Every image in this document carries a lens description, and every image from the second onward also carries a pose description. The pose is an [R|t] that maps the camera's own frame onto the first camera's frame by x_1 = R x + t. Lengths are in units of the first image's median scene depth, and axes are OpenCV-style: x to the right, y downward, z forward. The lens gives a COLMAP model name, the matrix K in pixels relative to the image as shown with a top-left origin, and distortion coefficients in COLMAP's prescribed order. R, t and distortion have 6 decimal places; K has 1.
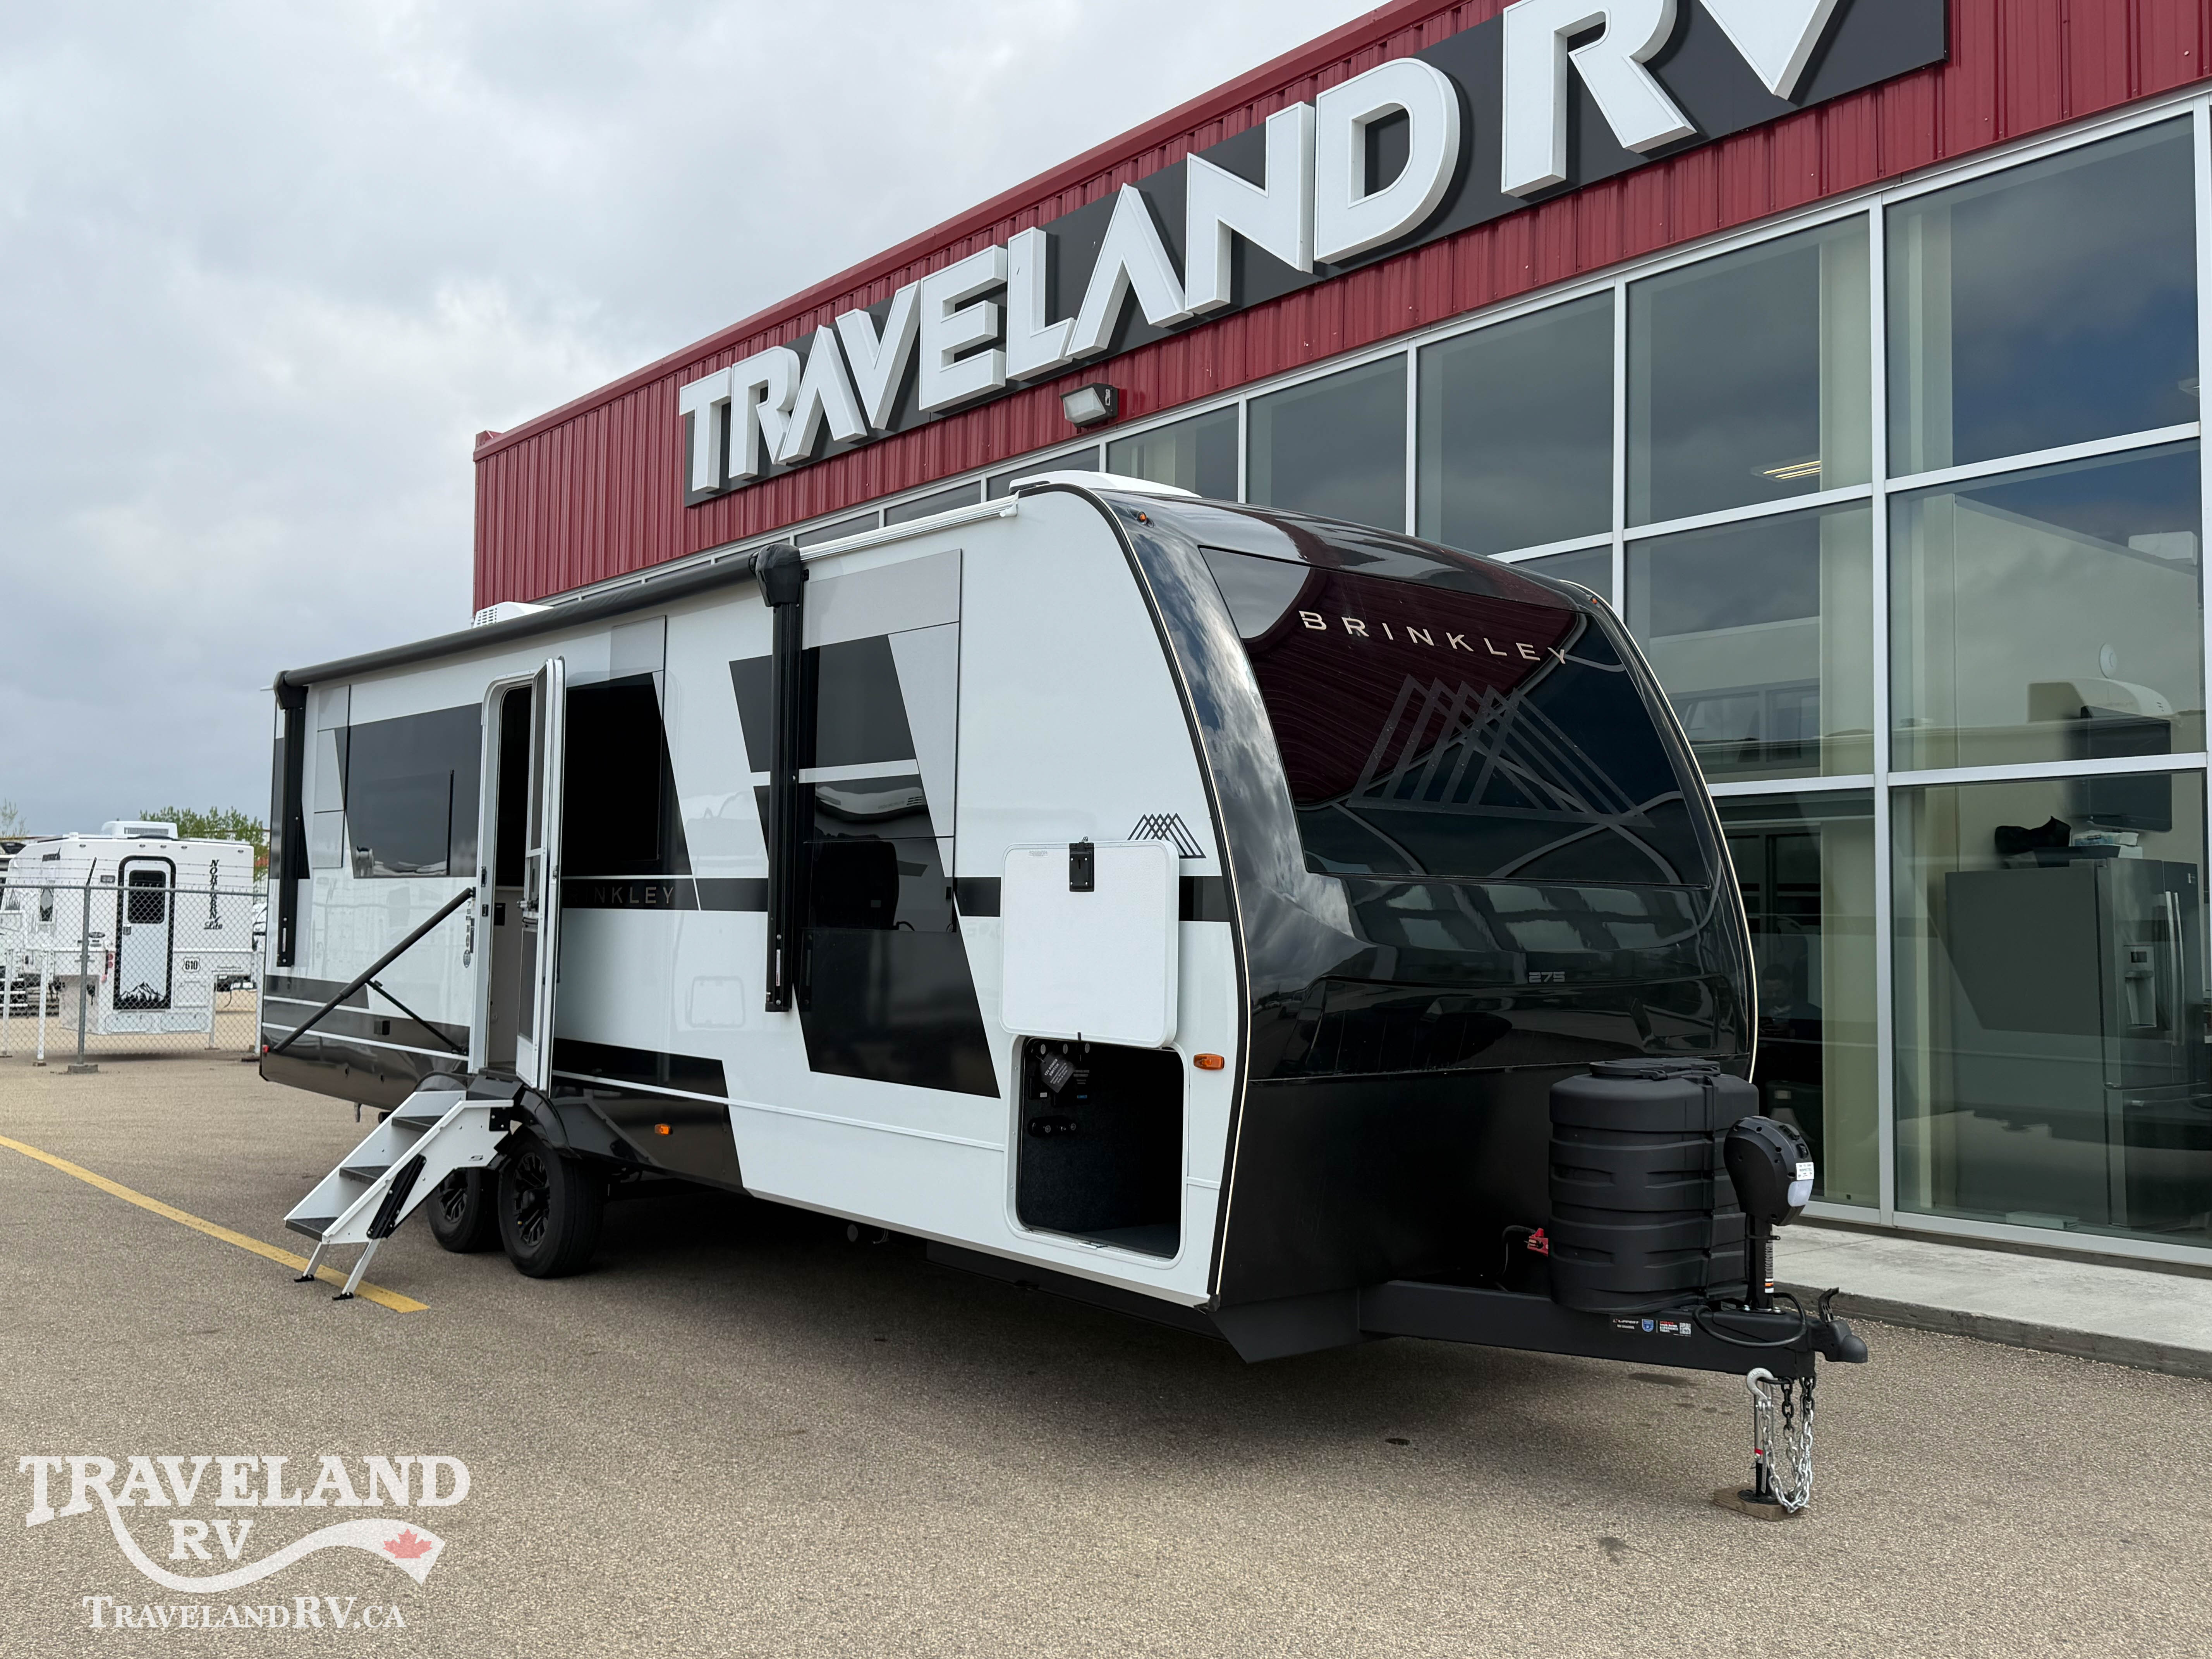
lens RADIAL K [[1951.9, 0, 1109.1], [0, 1951.9, 829.1], [0, 0, 1]] dist [0.066265, 0.003059]
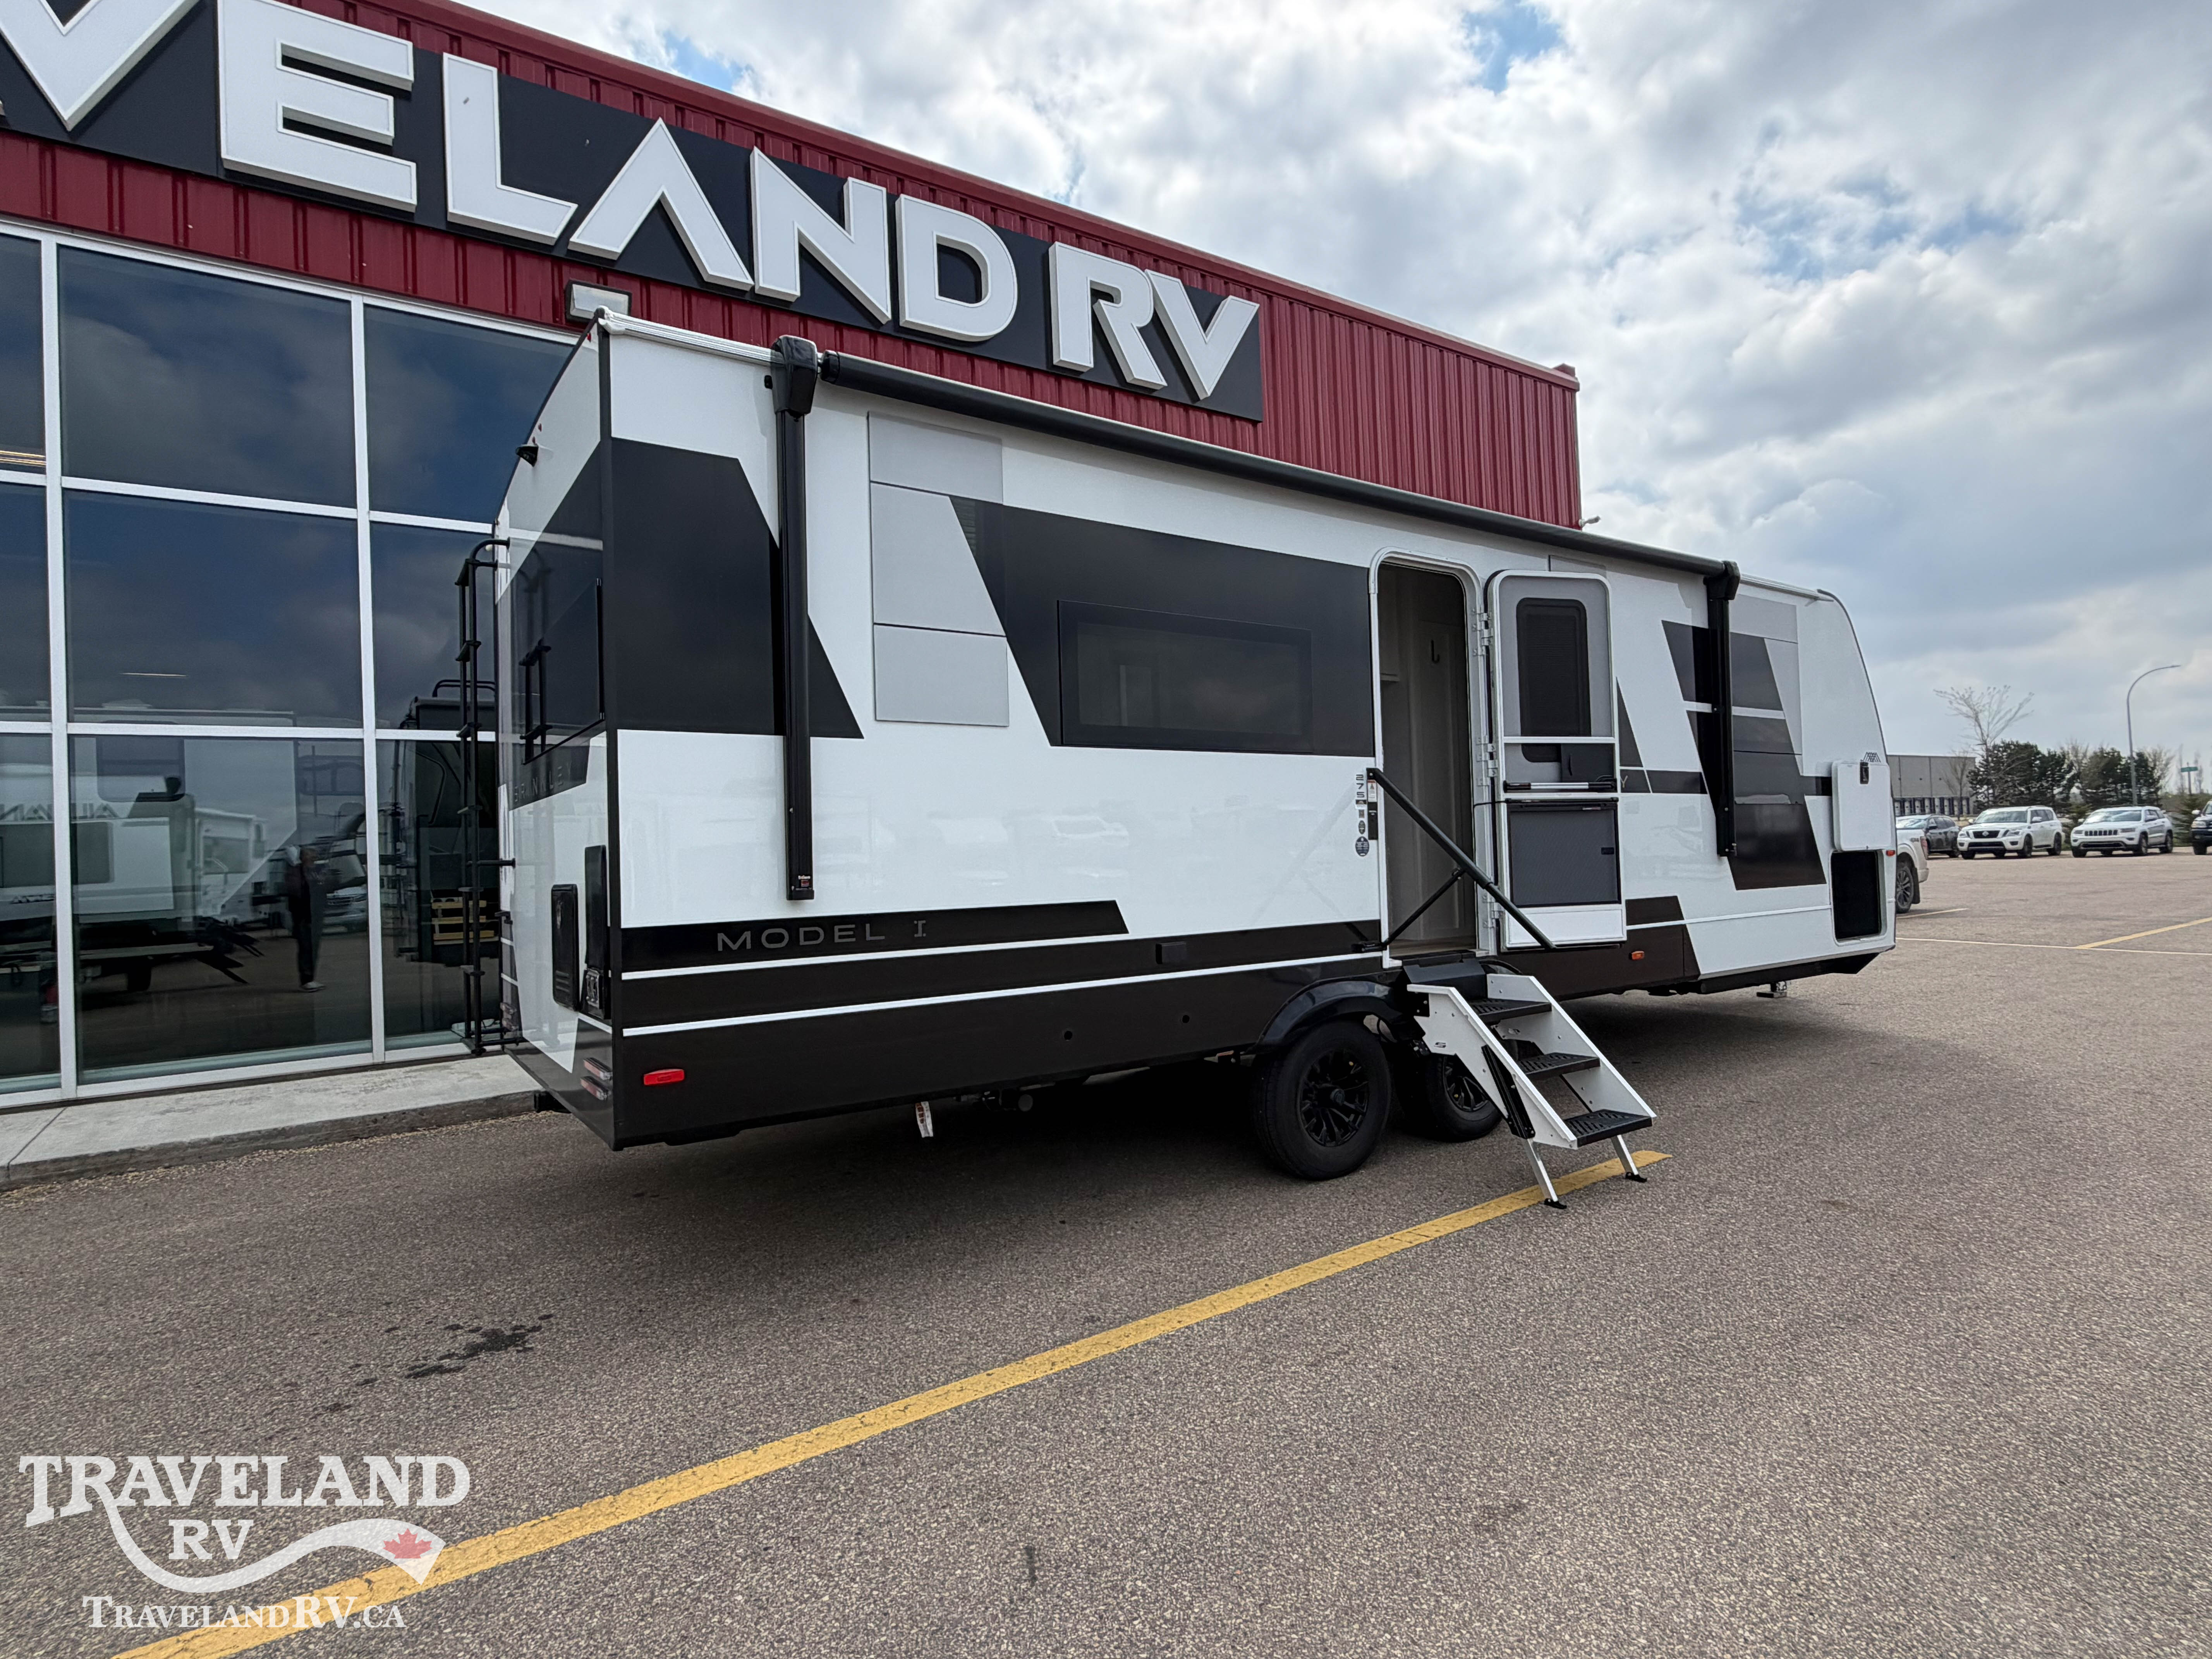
lens RADIAL K [[1139.9, 0, 1109.4], [0, 1139.9, 789.1], [0, 0, 1]] dist [0.029595, -0.000784]
pose [[0.097576, 0.025990, 0.994889, -0.641470], [-0.021311, 0.999484, -0.024020, 0.040331], [-0.995000, -0.018858, 0.098080, 0.787386]]
